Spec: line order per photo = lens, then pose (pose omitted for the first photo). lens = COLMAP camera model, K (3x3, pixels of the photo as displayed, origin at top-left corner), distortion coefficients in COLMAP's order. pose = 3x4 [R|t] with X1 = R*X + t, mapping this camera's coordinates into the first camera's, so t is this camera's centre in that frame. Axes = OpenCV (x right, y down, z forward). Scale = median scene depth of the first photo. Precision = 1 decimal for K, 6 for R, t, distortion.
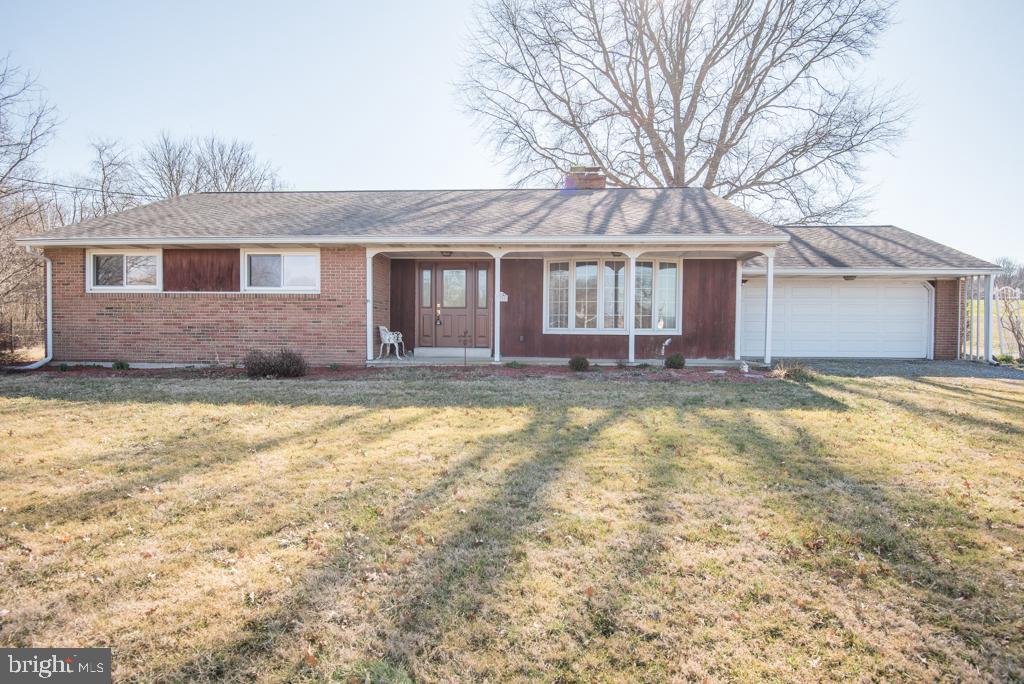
lens RADIAL K [[551.6, 0, 512.0], [0, 551.6, 342.0], [0, 0, 1]] dist [-0.020275, -0.000869]
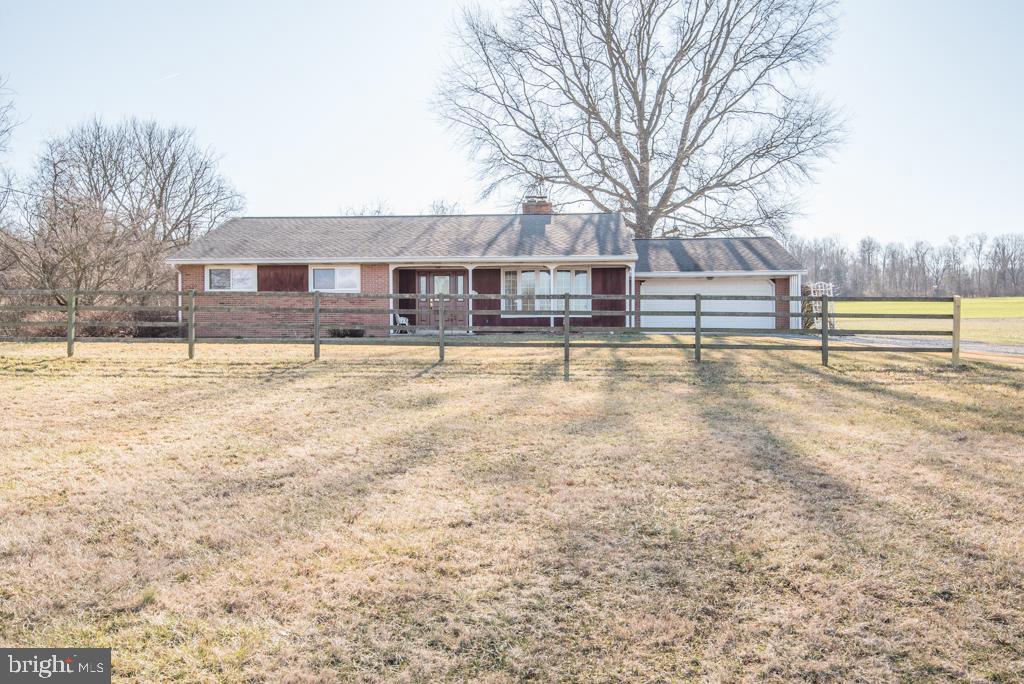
lens RADIAL K [[822.9, 0, 512.0], [0, 822.9, 342.0], [0, 0, 1]] dist [-0.032392, 0.000082]
pose [[0.999702, -0.013099, 0.020623, 0.039445], [0.013749, 0.999402, -0.031716, 0.125277], [-0.020195, 0.031990, 0.999284, -1.269404]]
